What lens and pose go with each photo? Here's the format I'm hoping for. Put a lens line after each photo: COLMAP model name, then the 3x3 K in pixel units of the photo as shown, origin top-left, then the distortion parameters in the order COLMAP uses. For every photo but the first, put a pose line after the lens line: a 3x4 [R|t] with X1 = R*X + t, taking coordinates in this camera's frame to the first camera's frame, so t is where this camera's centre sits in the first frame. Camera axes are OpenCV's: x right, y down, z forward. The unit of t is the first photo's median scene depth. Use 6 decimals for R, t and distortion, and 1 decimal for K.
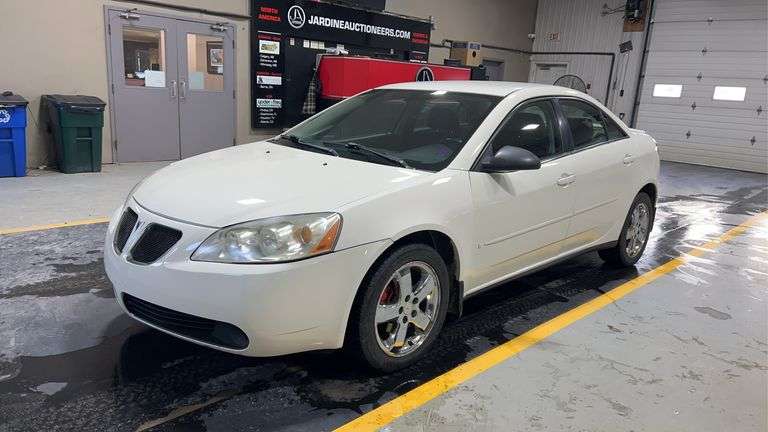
lens RADIAL K [[551.0, 0, 384.0], [0, 551.0, 216.0], [0, 0, 1]] dist [0.059561, -0.072708]
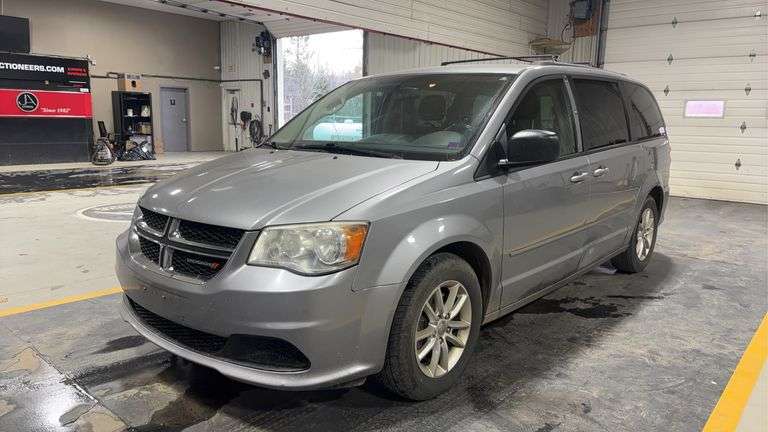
lens RADIAL K [[551.0, 0, 384.0], [0, 551.0, 216.0], [0, 0, 1]] dist [0.059561, -0.072708]
pose [[0.996348, -0.050050, 0.069175, 0.828728], [0.053900, 0.997032, -0.054964, 0.162303], [-0.066219, 0.058492, 0.996089, -0.423957]]
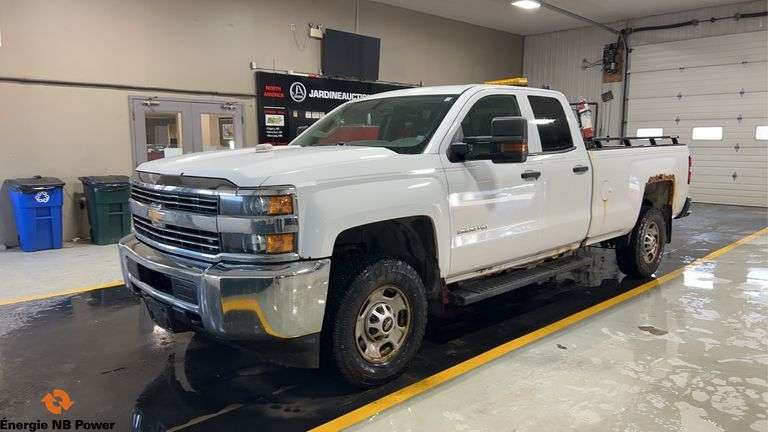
lens RADIAL K [[551.0, 0, 384.0], [0, 551.0, 216.0], [0, 0, 1]] dist [0.059561, -0.072708]
pose [[0.997918, -0.058570, -0.027003, 0.029639], [0.055668, 0.993633, -0.097955, 0.007470], [0.032569, 0.096248, 0.994824, -0.075469]]
